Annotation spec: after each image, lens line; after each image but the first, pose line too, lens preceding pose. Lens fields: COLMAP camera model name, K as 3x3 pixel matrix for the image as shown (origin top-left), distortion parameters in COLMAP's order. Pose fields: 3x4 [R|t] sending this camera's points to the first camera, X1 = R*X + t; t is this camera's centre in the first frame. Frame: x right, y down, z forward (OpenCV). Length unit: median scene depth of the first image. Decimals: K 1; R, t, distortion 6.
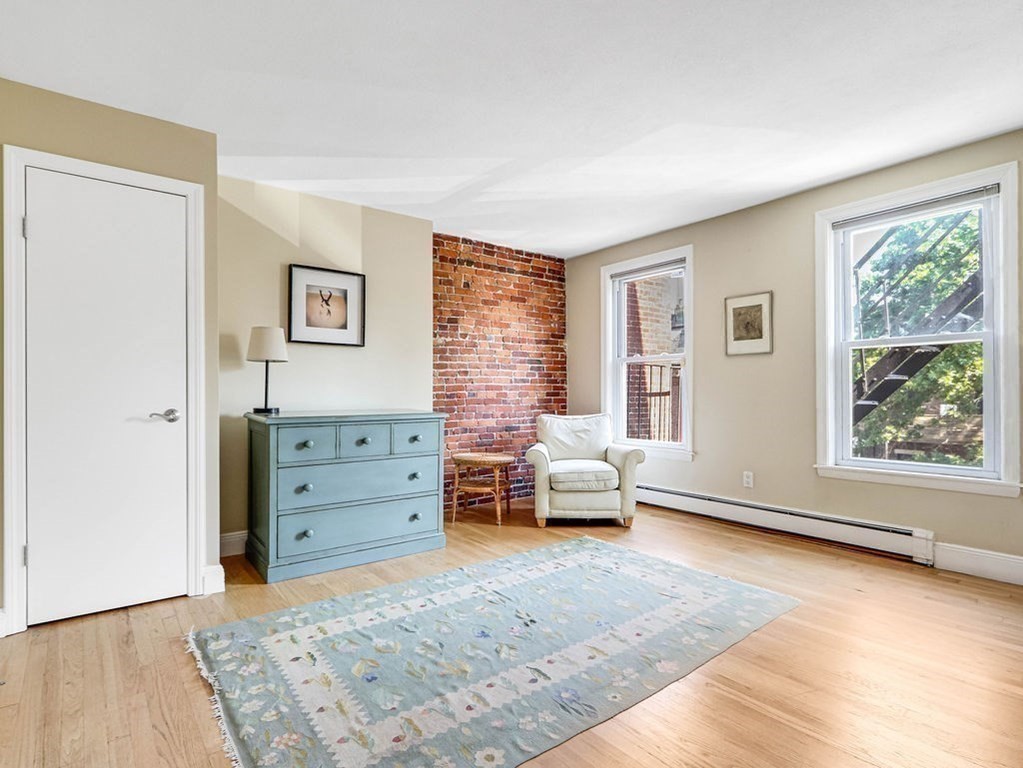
lens RADIAL K [[539.8, 0, 516.4], [0, 539.8, 414.6], [0, 0, 1]] dist [-0.001345, -0.000542]
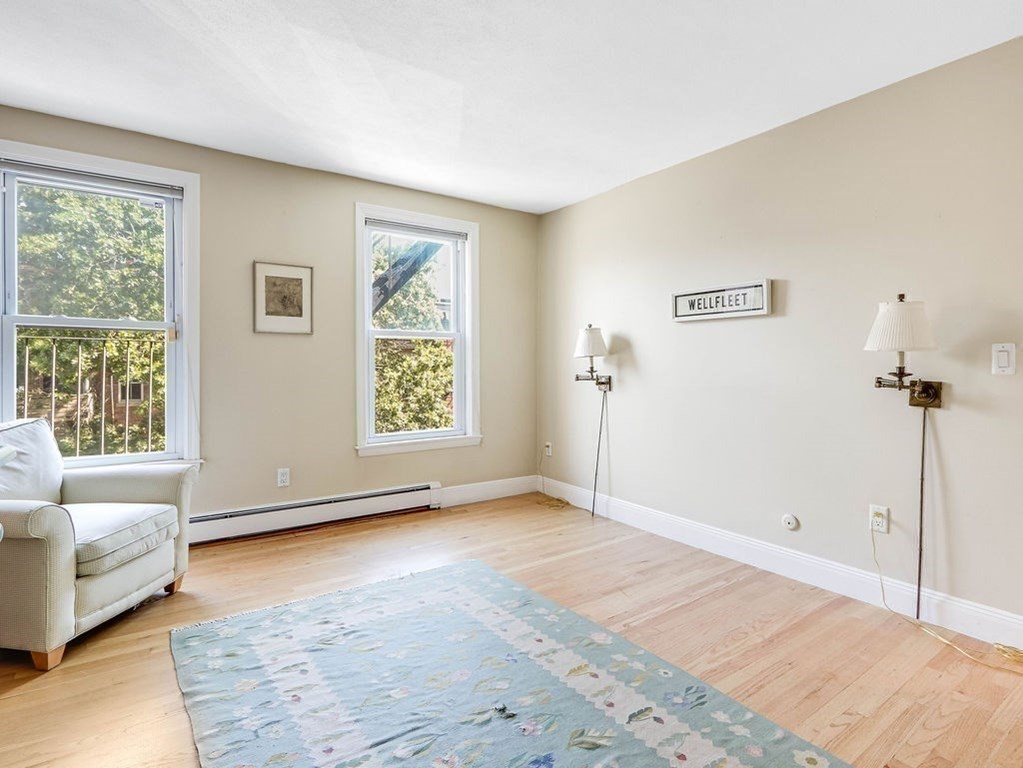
lens RADIAL K [[536.8, 0, 509.2], [0, 536.8, 386.0], [0, 0, 1]] dist [-0.000617, -0.000272]
pose [[0.046900, -0.026636, 0.998544, -0.488921], [0.043272, 0.998760, 0.024609, -0.037866], [-0.997962, 0.042054, 0.047995, 0.708166]]
